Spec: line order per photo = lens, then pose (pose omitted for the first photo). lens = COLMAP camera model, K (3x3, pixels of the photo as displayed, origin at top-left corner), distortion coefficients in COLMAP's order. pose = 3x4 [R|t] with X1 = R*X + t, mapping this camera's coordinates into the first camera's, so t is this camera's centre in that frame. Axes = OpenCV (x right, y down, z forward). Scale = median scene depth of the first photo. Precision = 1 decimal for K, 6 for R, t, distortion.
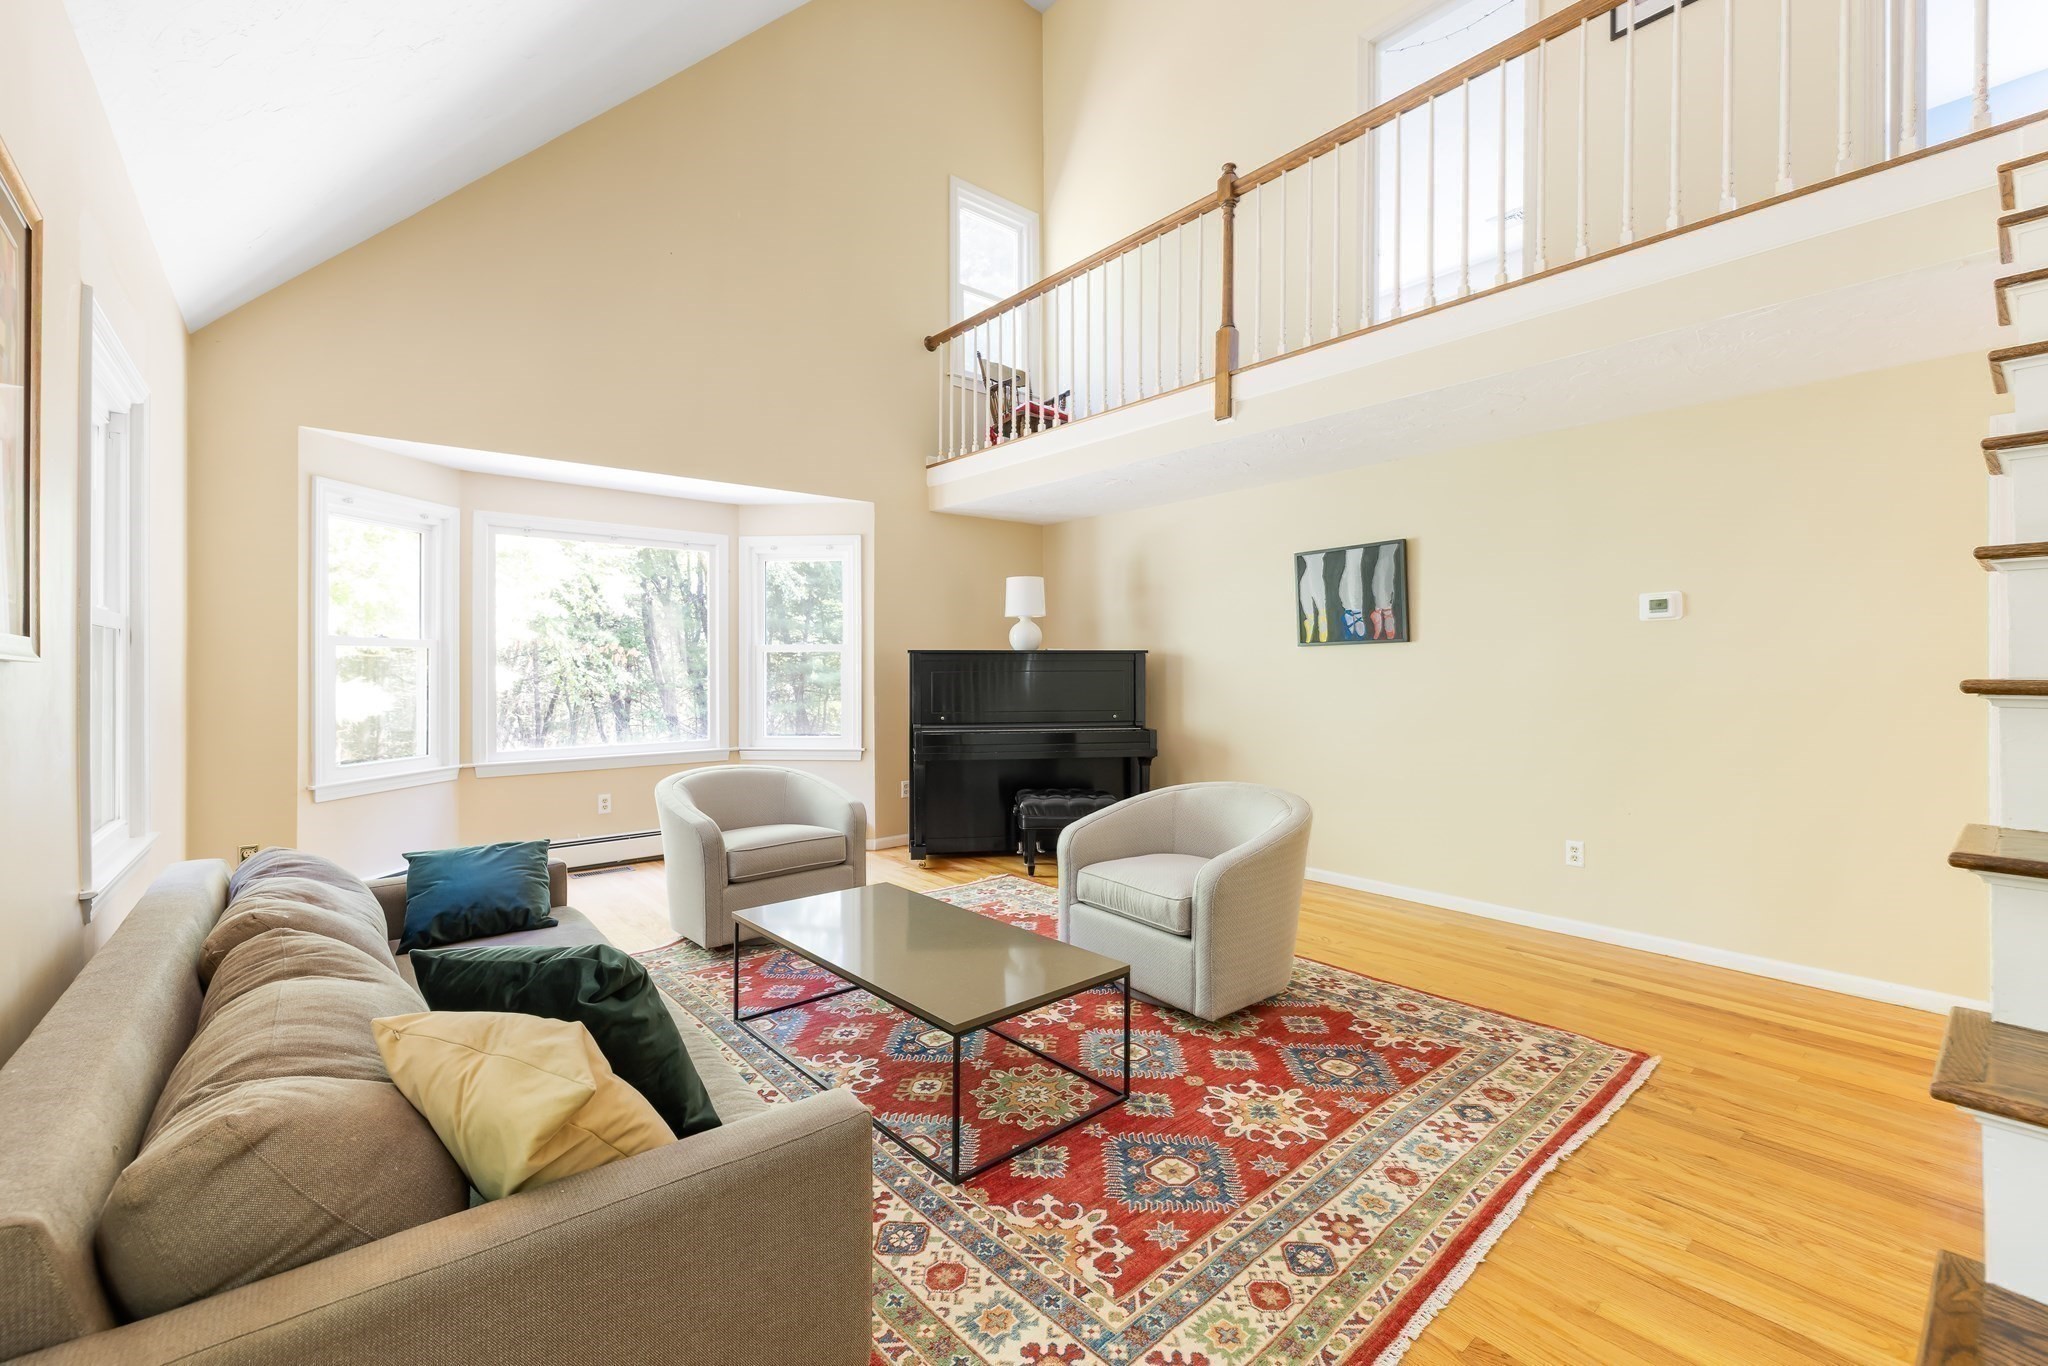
lens RADIAL K [[865.3, 0, 1015.2], [0, 865.3, 670.1], [0, 0, 1]] dist [0.000641, -0.000423]
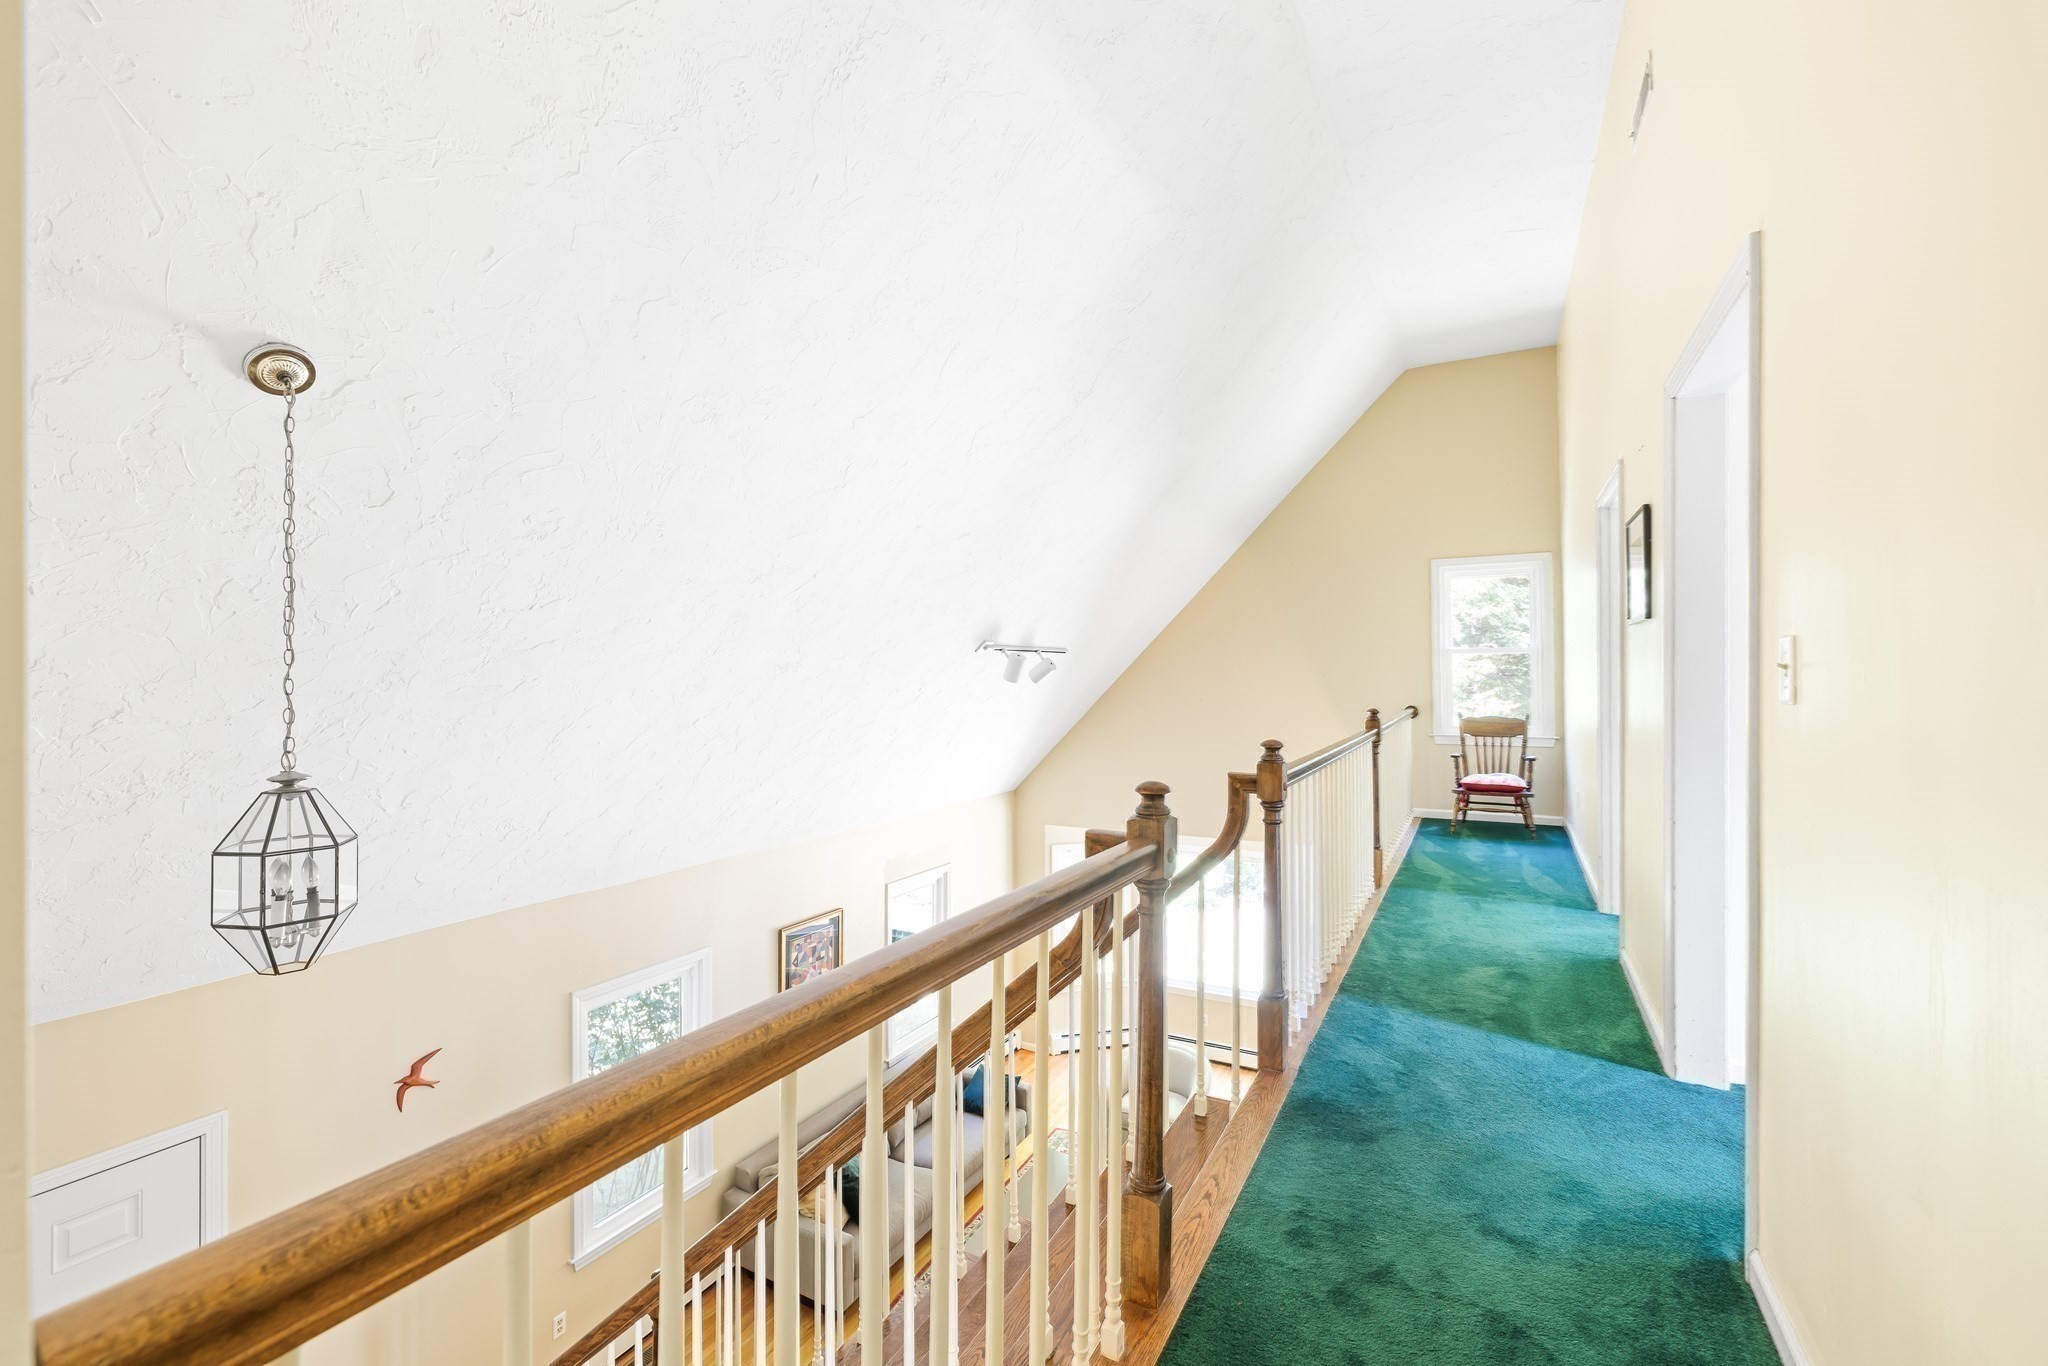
lens RADIAL K [[865.3, 0, 1025.9], [0, 865.3, 672.8], [0, 0, 1]] dist [0.000641, -0.000423]
pose [[0.379676, -0.004336, -0.925109, 1.714328], [0.003638, 0.999988, -0.003194, -0.929095], [0.925112, -0.002153, 0.379687, 0.141856]]
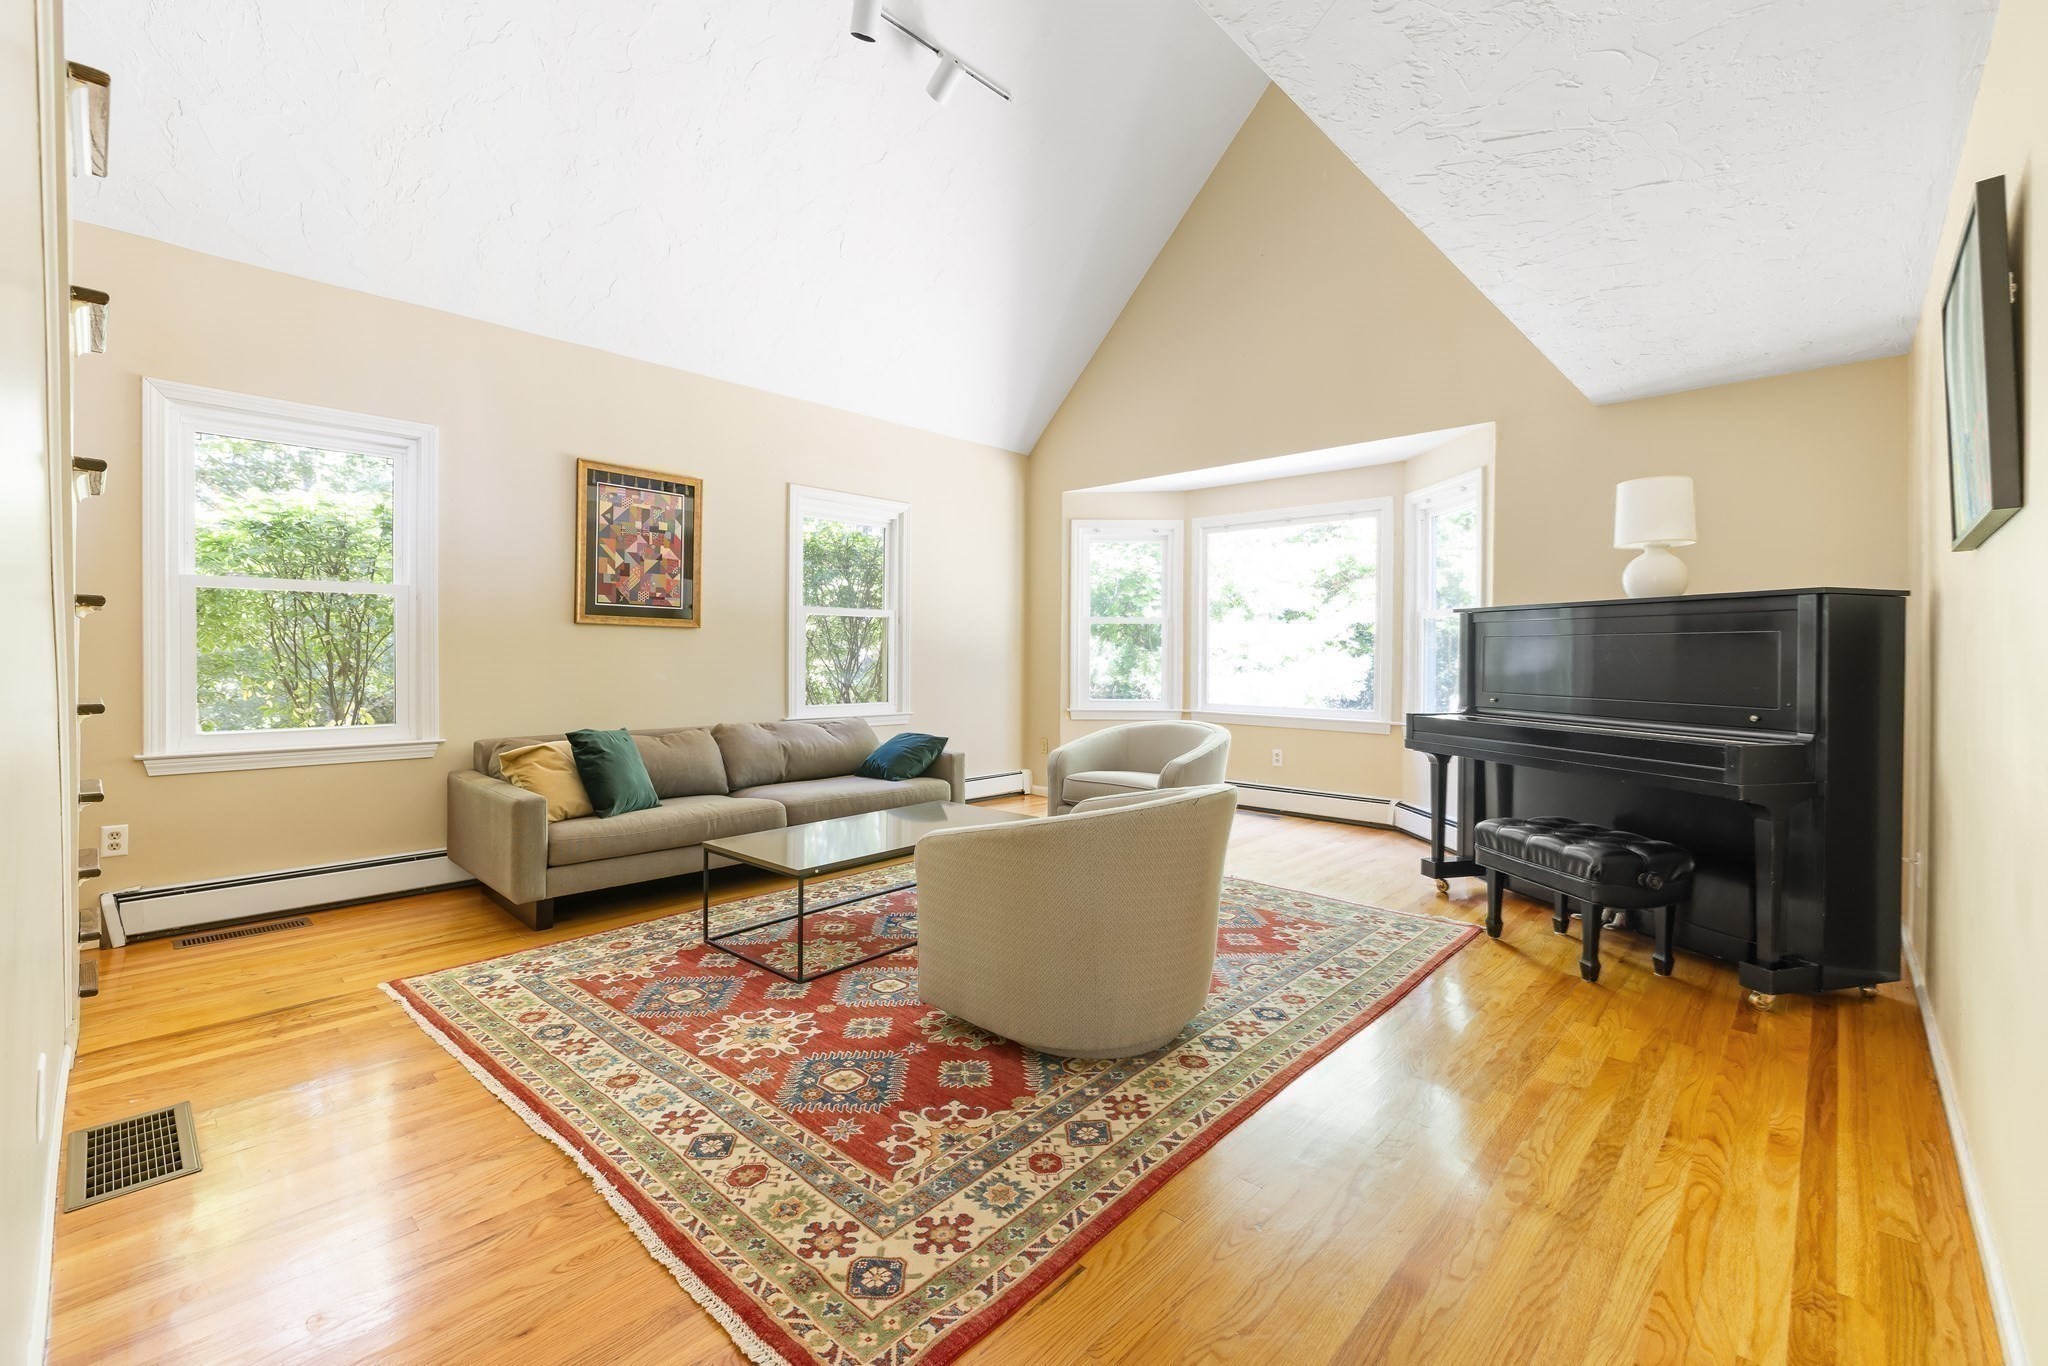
lens RADIAL K [[865.3, 0, 1014.9], [0, 865.3, 661.7], [0, 0, 1]] dist [0.000641, -0.000423]
pose [[0.124139, 0.014324, -0.992161, 1.137691], [-0.009459, 0.999867, 0.013252, 0.033083], [0.992220, 0.007740, 0.124258, 0.977269]]
